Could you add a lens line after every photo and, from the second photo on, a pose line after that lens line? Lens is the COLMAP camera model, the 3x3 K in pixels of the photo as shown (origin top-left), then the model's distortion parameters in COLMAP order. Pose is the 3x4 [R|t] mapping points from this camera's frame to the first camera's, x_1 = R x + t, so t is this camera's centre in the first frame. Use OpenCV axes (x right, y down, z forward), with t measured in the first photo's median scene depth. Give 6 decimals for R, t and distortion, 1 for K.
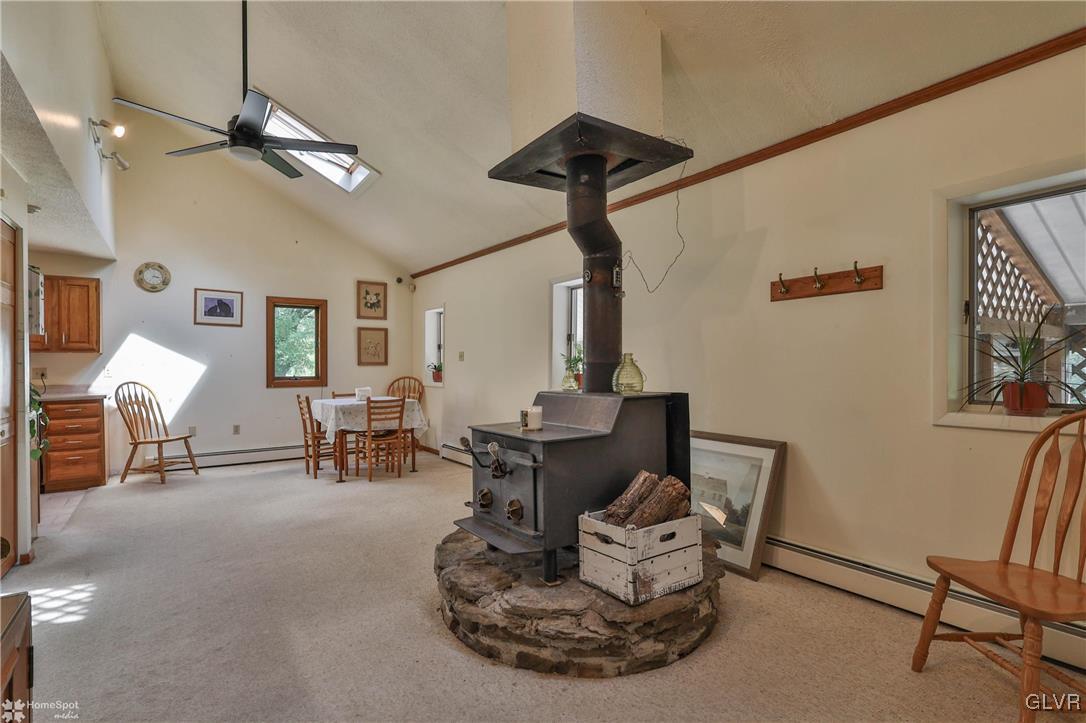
lens RADIAL K [[527.7, 0, 533.0], [0, 527.7, 368.9], [0, 0, 1]] dist [0.001182, 0.000608]
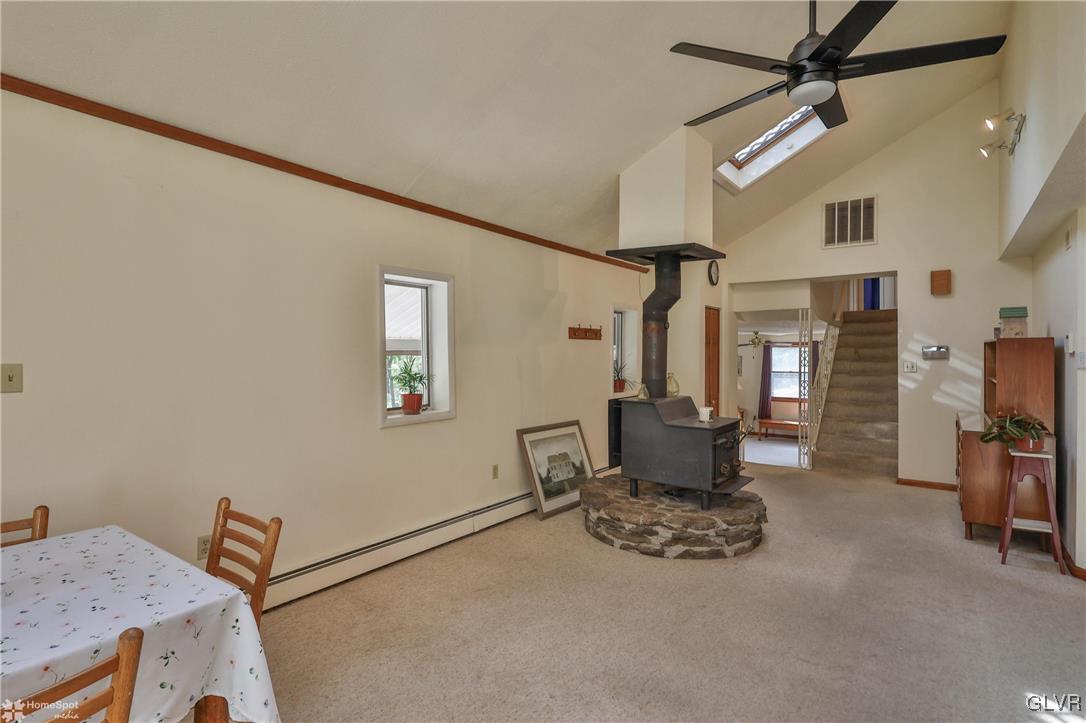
lens RADIAL K [[535.3, 0, 543.0], [0, 535.3, 361.5], [0, 0, 1]] dist [-0.000593, 0.000348]
pose [[-0.322317, -0.008156, 0.946597, -0.604675], [0.006793, 0.999917, 0.010929, -0.039429], [-0.946607, 0.009953, -0.322235, 0.865188]]
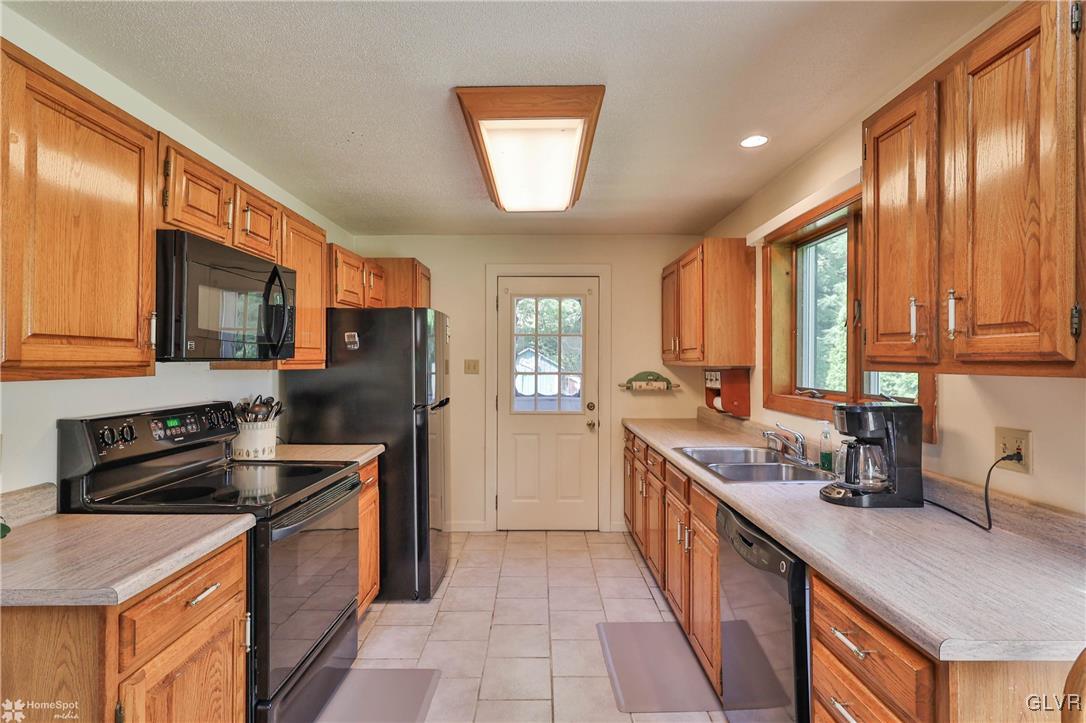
lens RADIAL K [[535.3, 0, 543.0], [0, 535.3, 361.5], [0, 0, 1]] dist [-0.000593, 0.000348]
pose [[-0.558306, 0.006316, -0.829611, -0.531775], [-0.006082, 0.999913, 0.011706, -0.034803], [0.829613, 0.011581, -0.558219, 0.879935]]
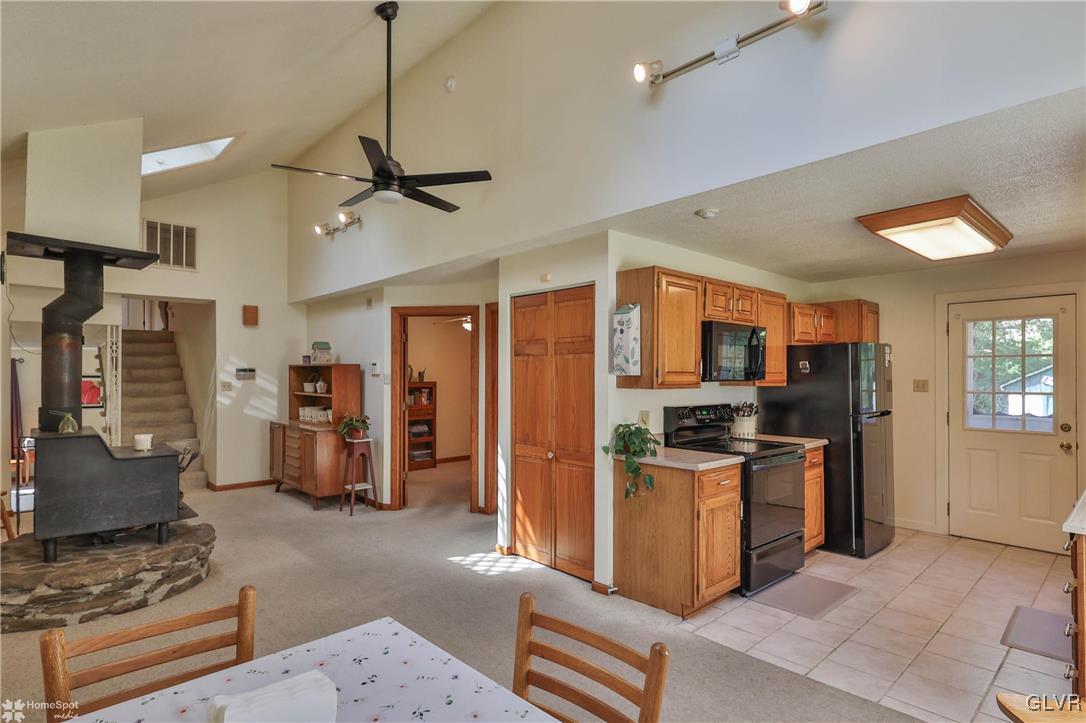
lens RADIAL K [[561.2, 0, 540.6], [0, 561.2, 370.3], [0, 0, 1]] dist [-0.000936, -0.000231]
pose [[-0.989457, 0.003289, -0.144788, -0.376010], [0.003483, 0.999993, -0.001085, -0.043236], [0.144783, -0.001578, -0.989462, 1.163779]]
